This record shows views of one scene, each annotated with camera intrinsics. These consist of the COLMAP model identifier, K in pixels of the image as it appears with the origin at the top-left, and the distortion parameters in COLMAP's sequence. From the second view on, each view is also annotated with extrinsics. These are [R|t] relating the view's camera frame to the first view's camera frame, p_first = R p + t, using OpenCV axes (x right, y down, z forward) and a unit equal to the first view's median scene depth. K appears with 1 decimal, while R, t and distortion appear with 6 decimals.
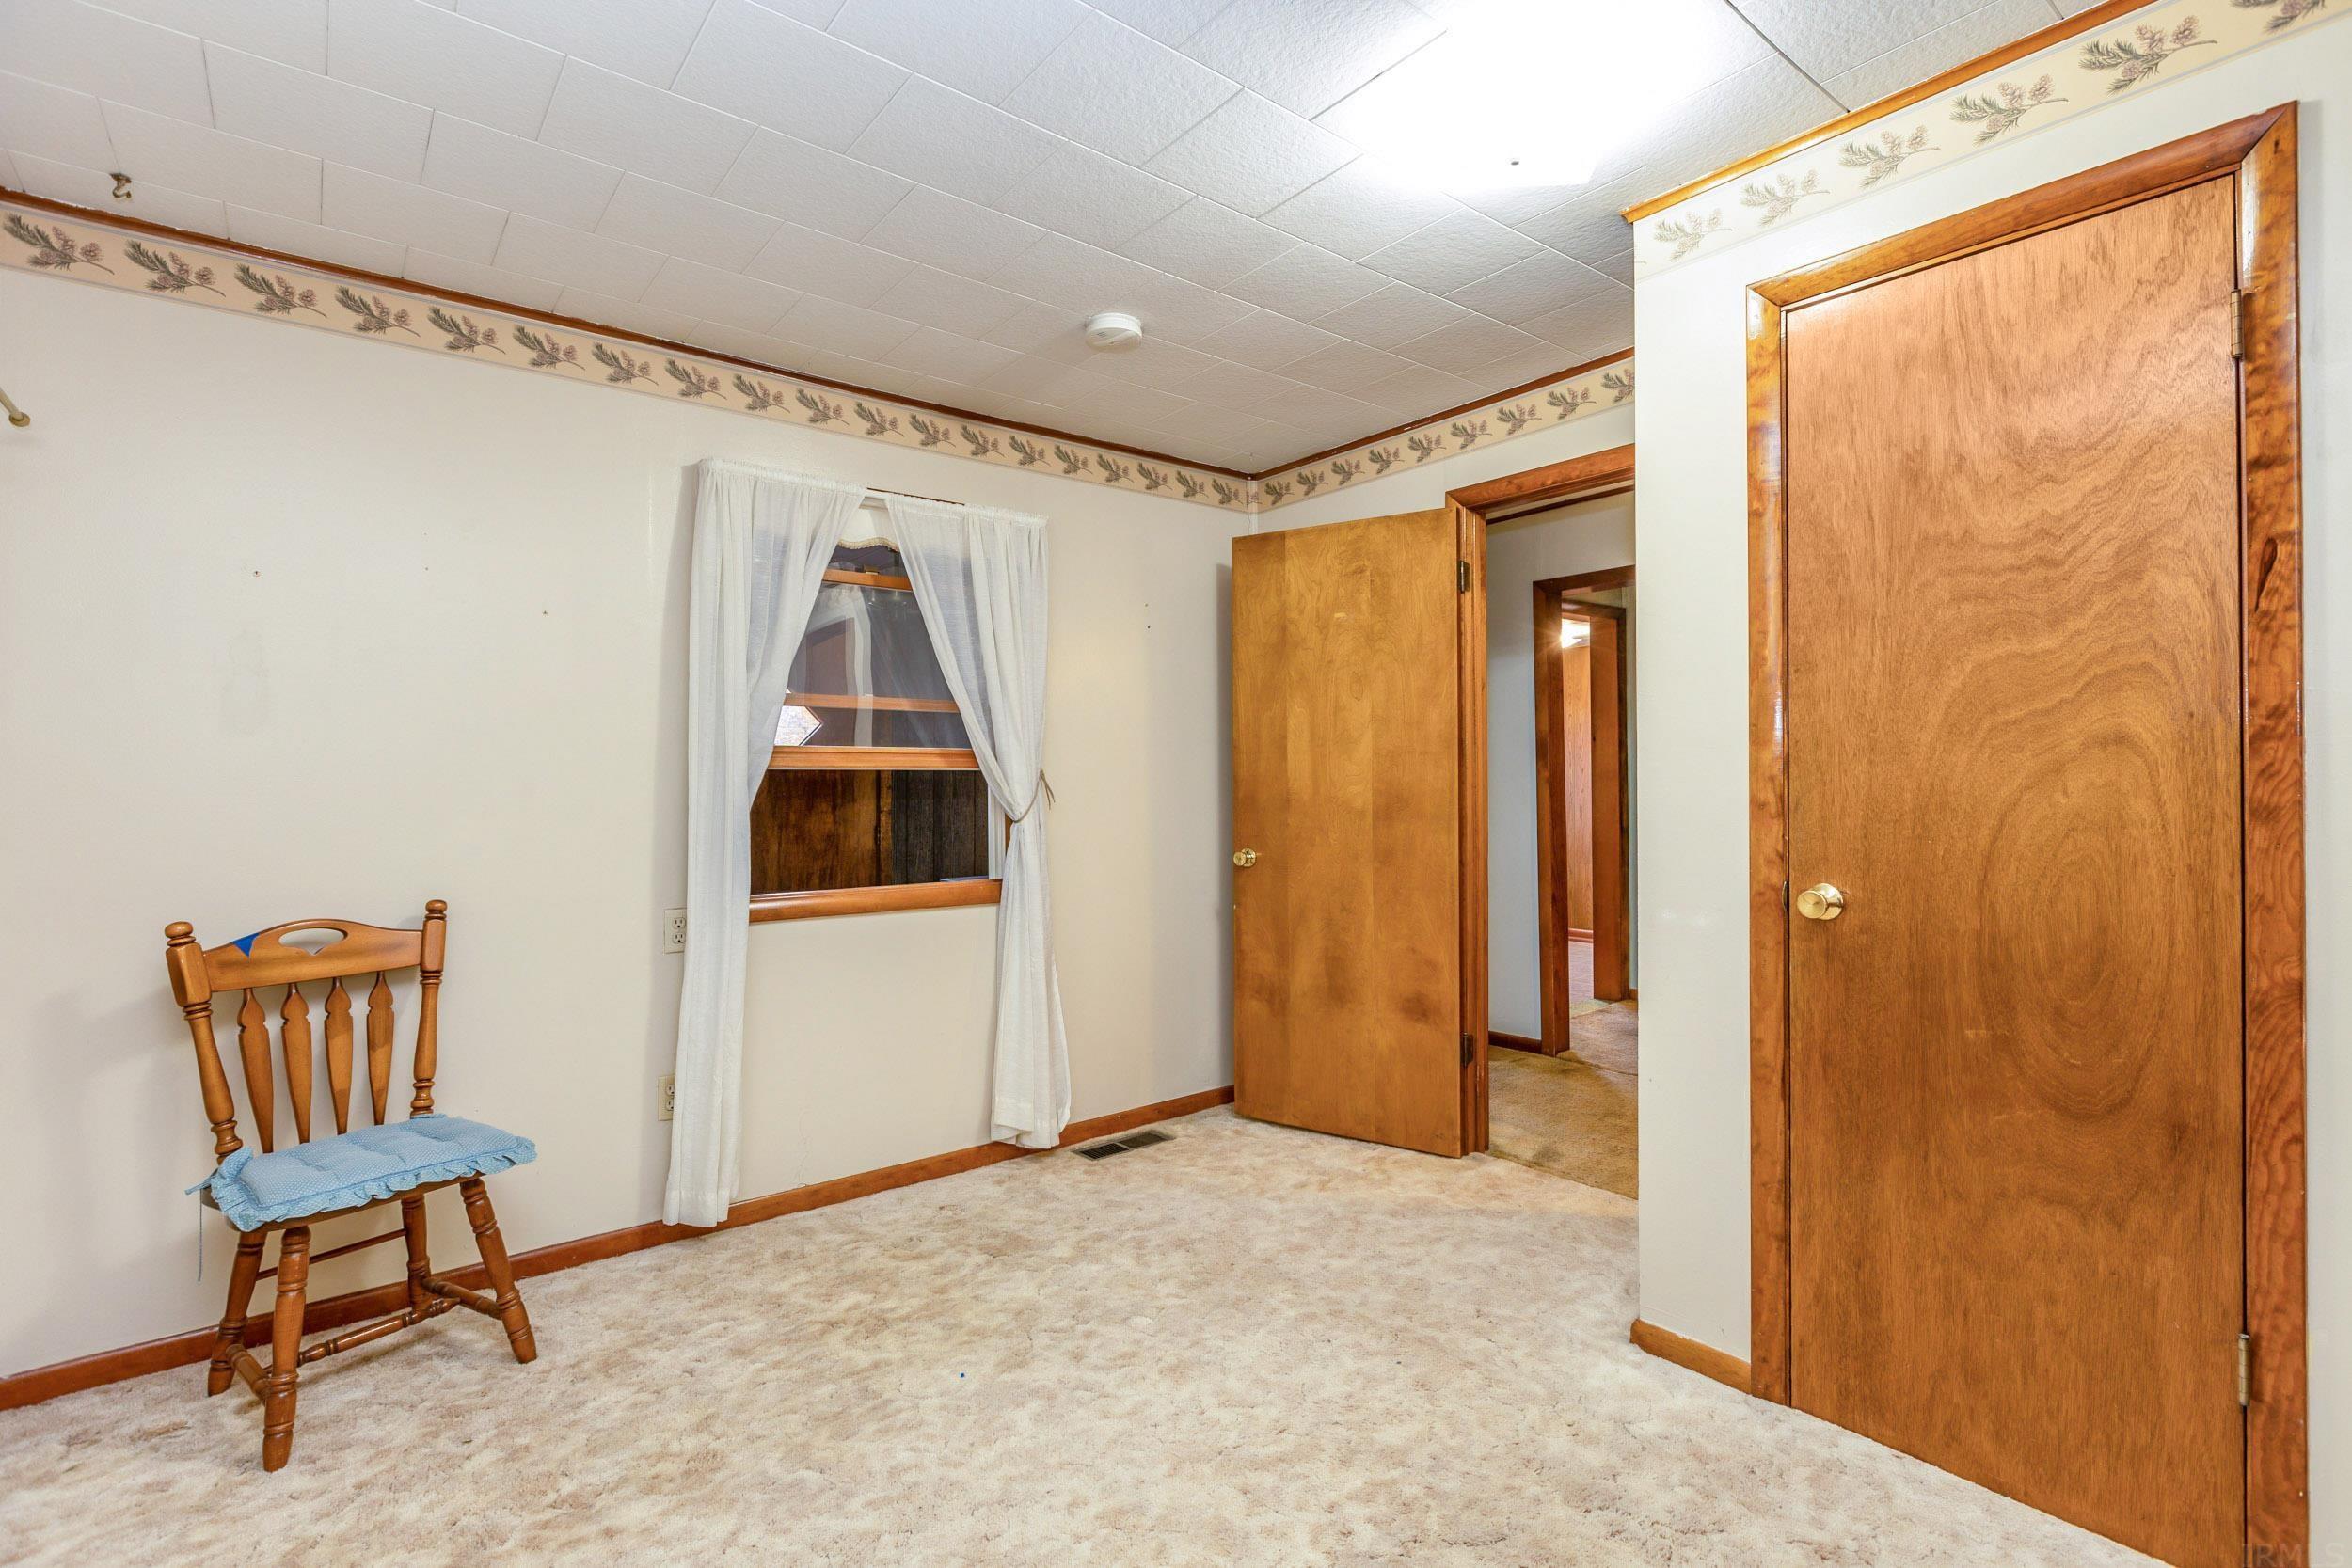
lens RADIAL K [[1093.7, 0, 1176.0], [0, 1093.7, 784.0], [0, 0, 1]] dist [-0.000355, -0.000362]
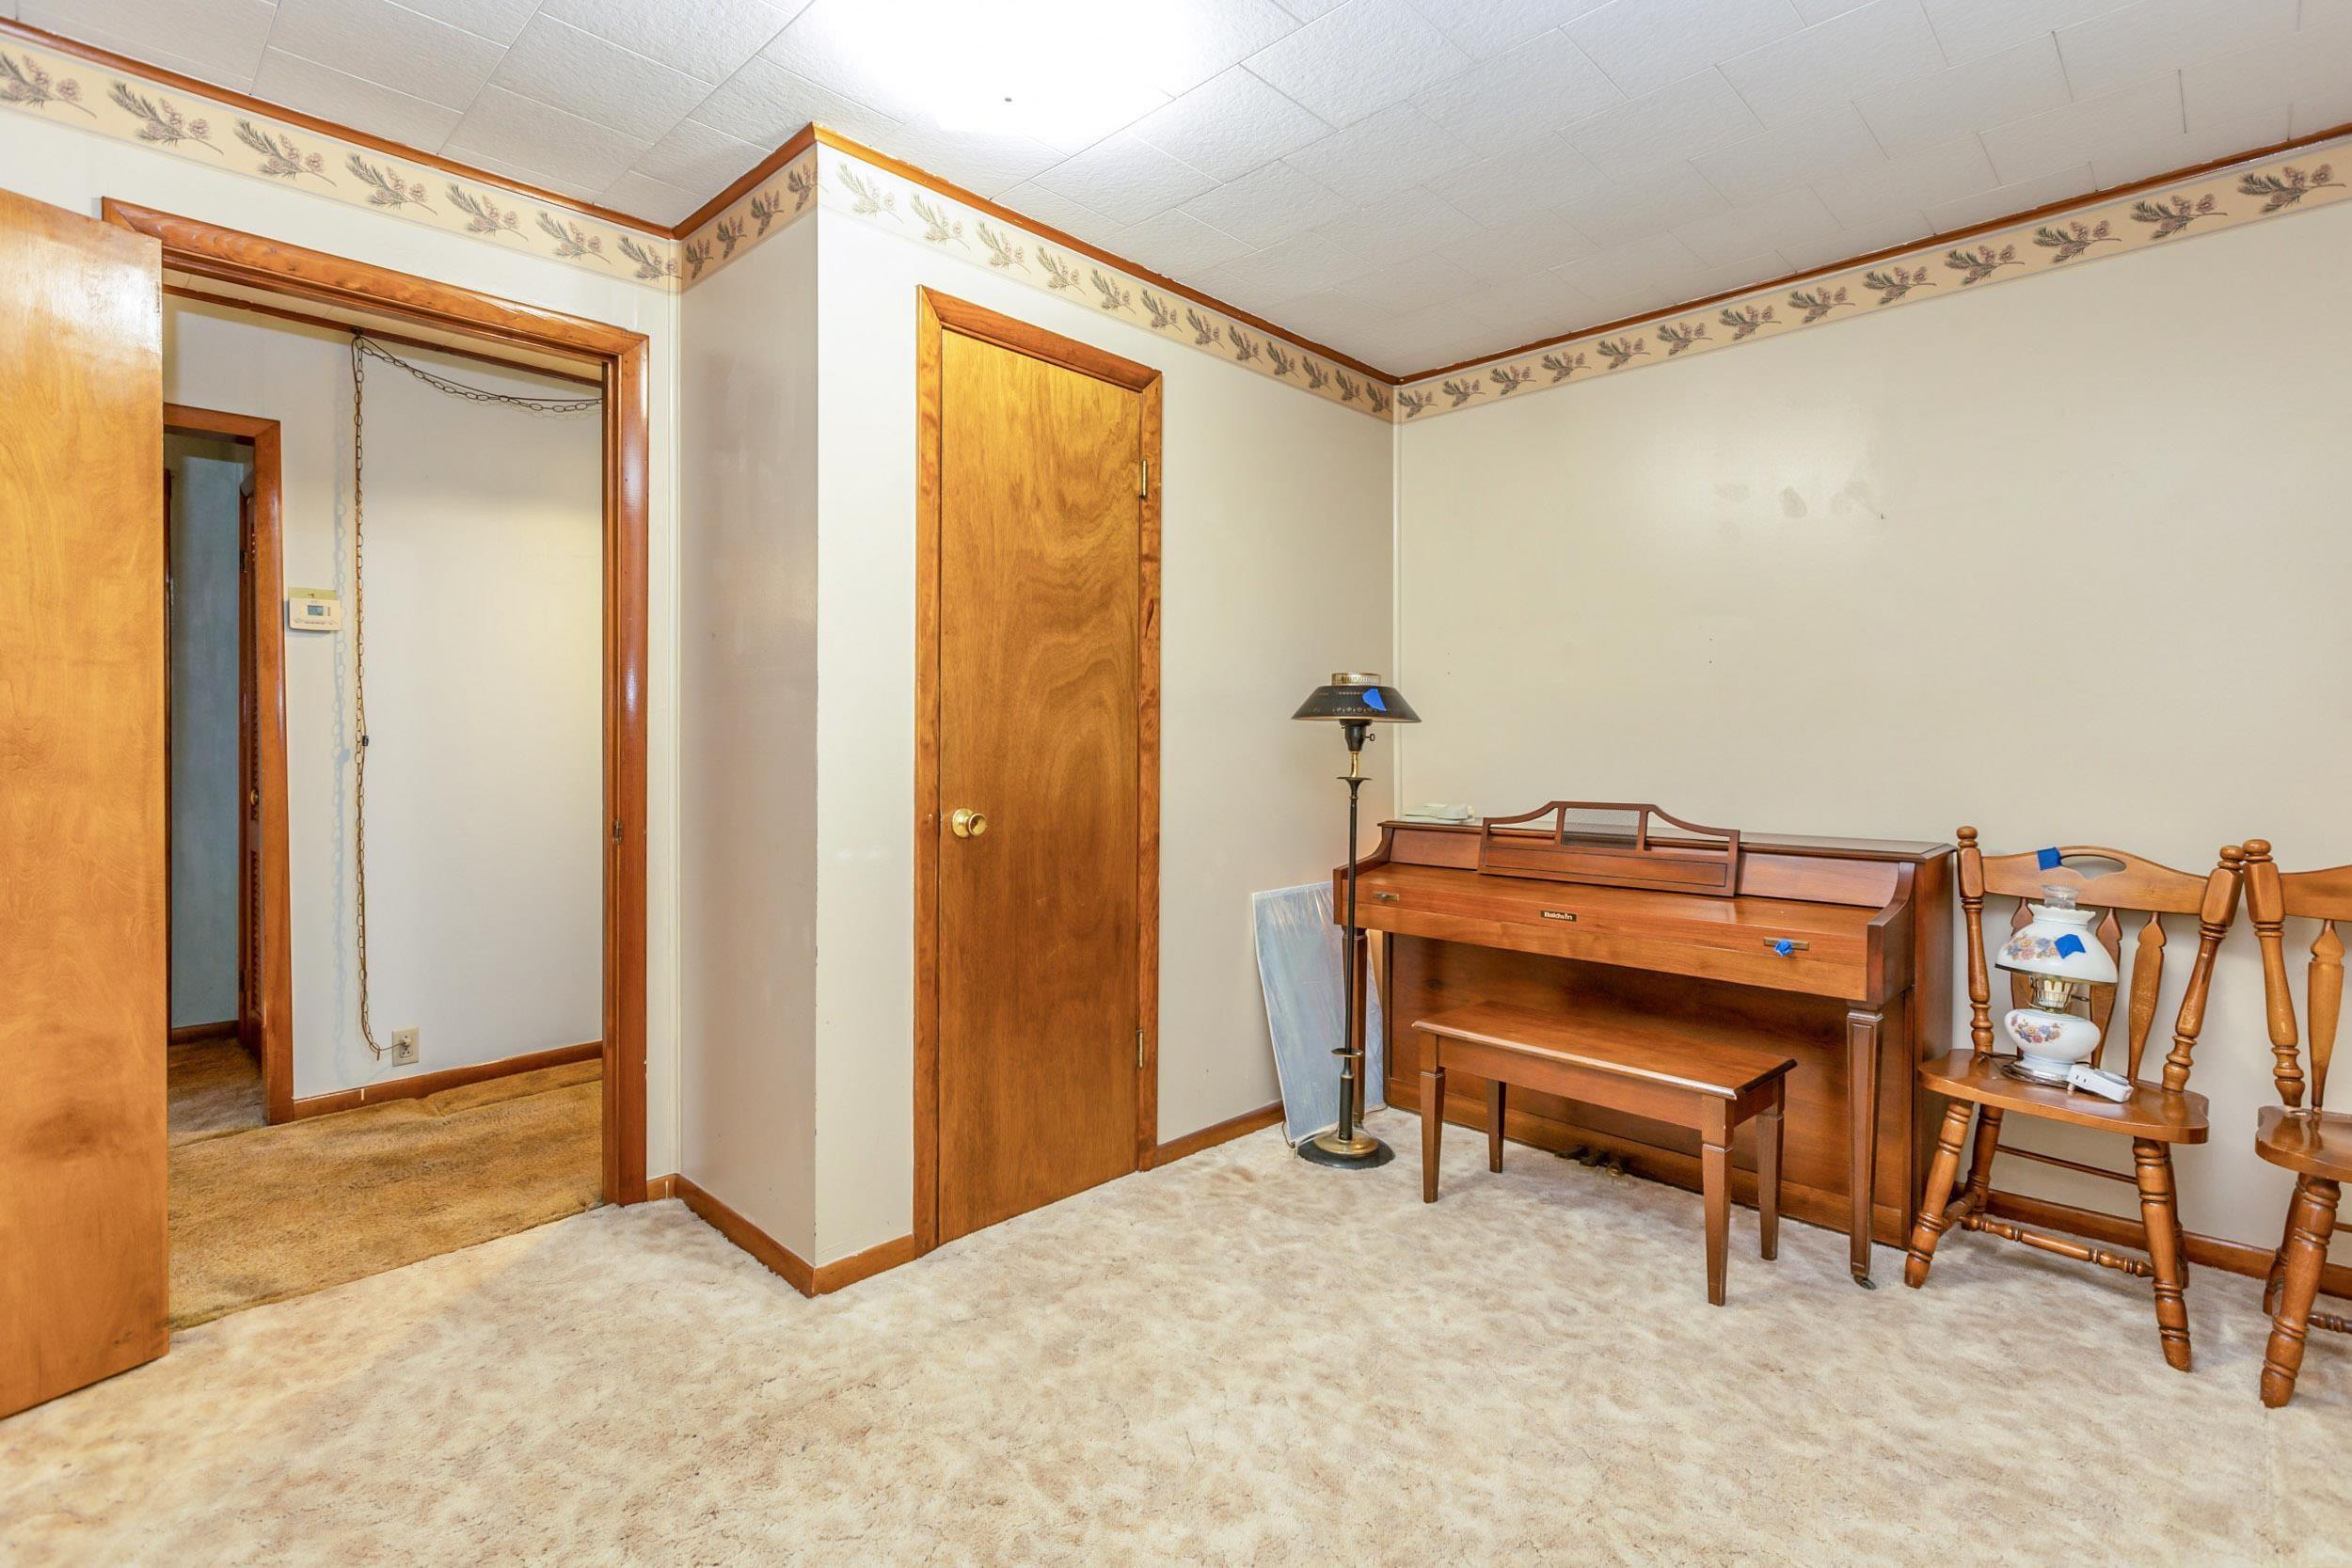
lens RADIAL K [[1109.6, 0, 1178.6], [0, 1109.6, 763.9], [0, 0, 1]] dist [-0.001610, -0.000347]
pose [[-0.131332, -0.019753, 0.991142, -0.676523], [-0.006297, 0.999798, 0.019091, 0.014985], [-0.991318, -0.003734, -0.131430, 0.911409]]
